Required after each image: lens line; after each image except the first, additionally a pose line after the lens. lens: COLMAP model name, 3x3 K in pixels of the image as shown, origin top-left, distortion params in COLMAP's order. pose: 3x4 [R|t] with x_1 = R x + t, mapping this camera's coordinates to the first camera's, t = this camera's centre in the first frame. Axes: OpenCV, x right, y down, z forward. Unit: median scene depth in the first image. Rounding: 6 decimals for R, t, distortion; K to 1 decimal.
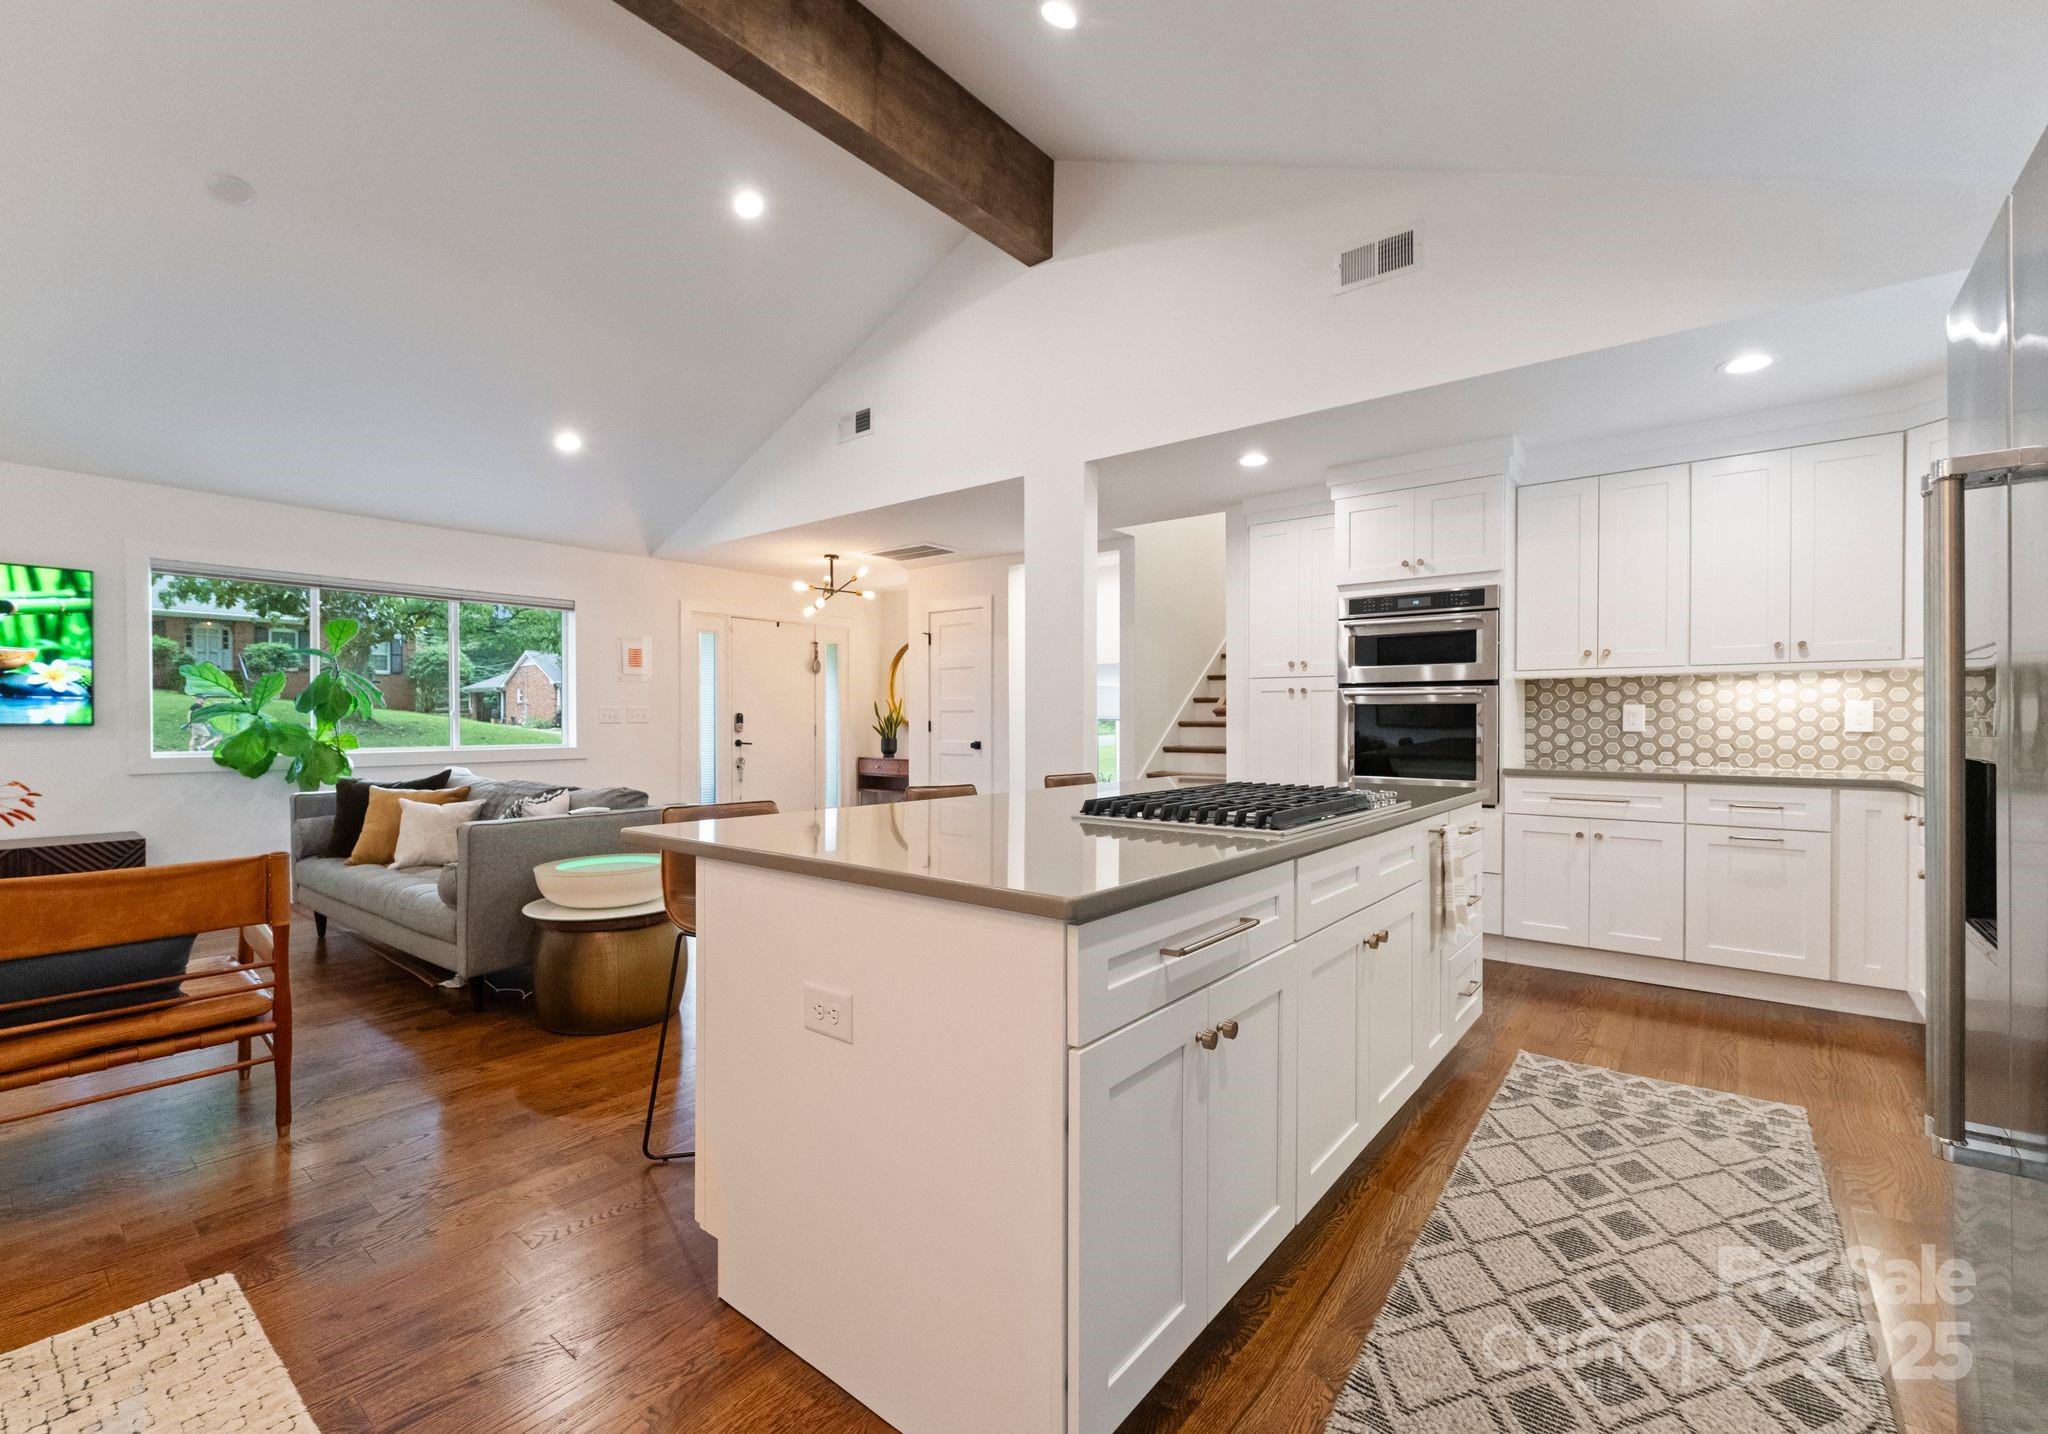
lens RADIAL K [[887.8, 0, 1027.3], [0, 887.8, 729.6], [0, 0, 1]] dist [-0.002555, 0.003124]
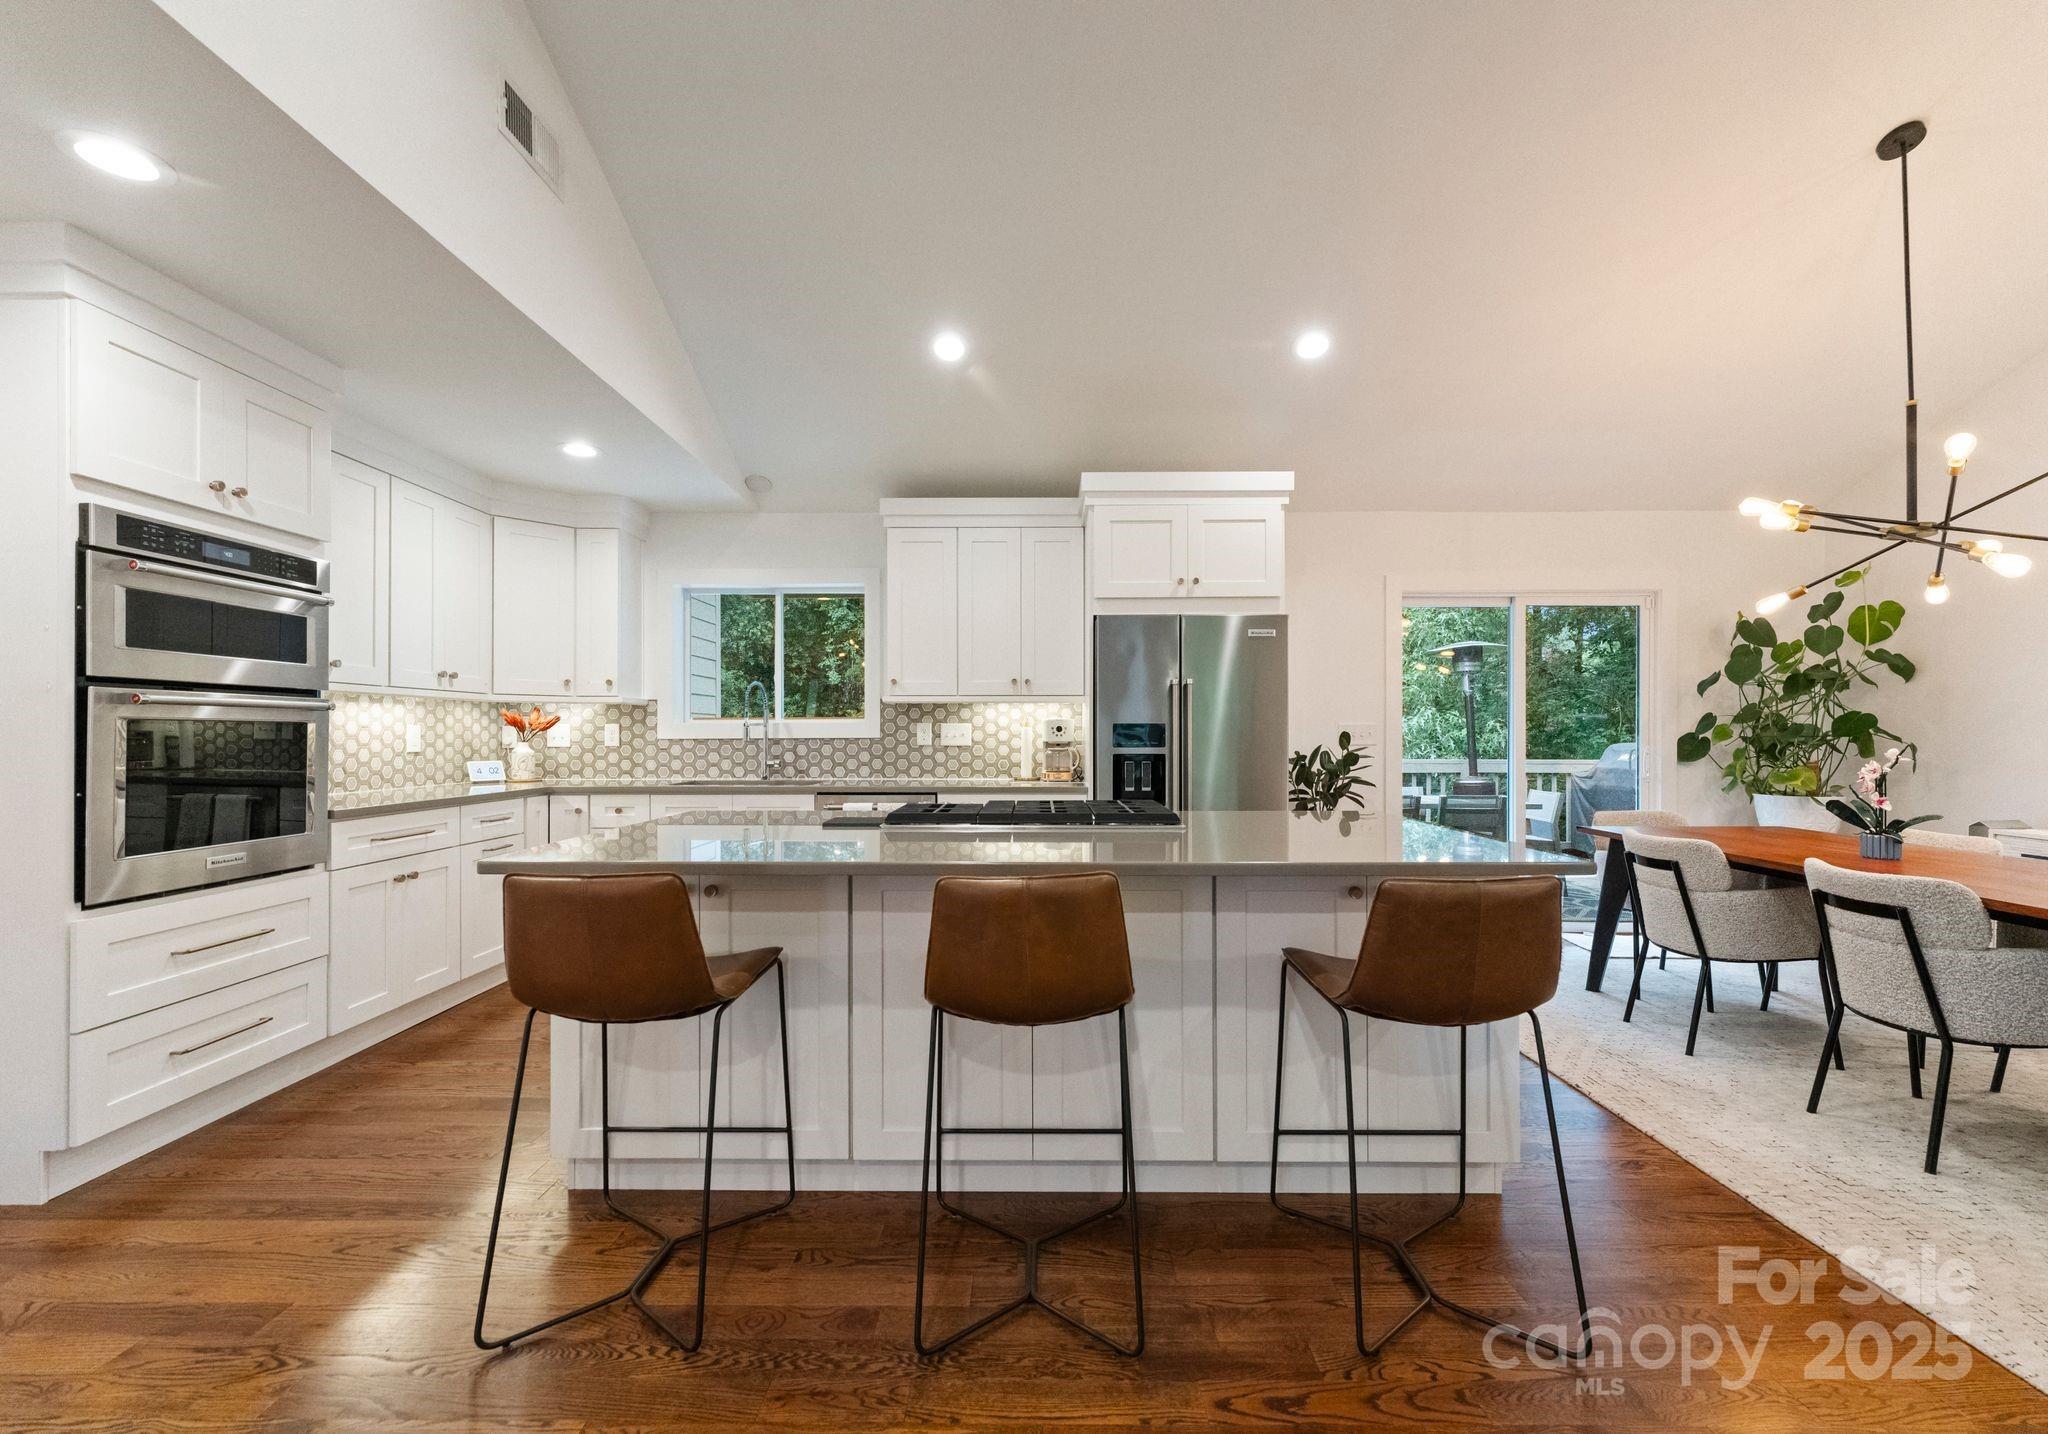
lens RADIAL K [[853.5, 0, 1041.4], [0, 853.5, 730.9], [0, 0, 1]] dist [0.001581, -0.000781]
pose [[-0.630775, 0.002158, 0.775963, -0.374821], [0.008017, 0.999961, 0.003736, -0.019888], [-0.775924, 0.008578, -0.630768, 0.948244]]
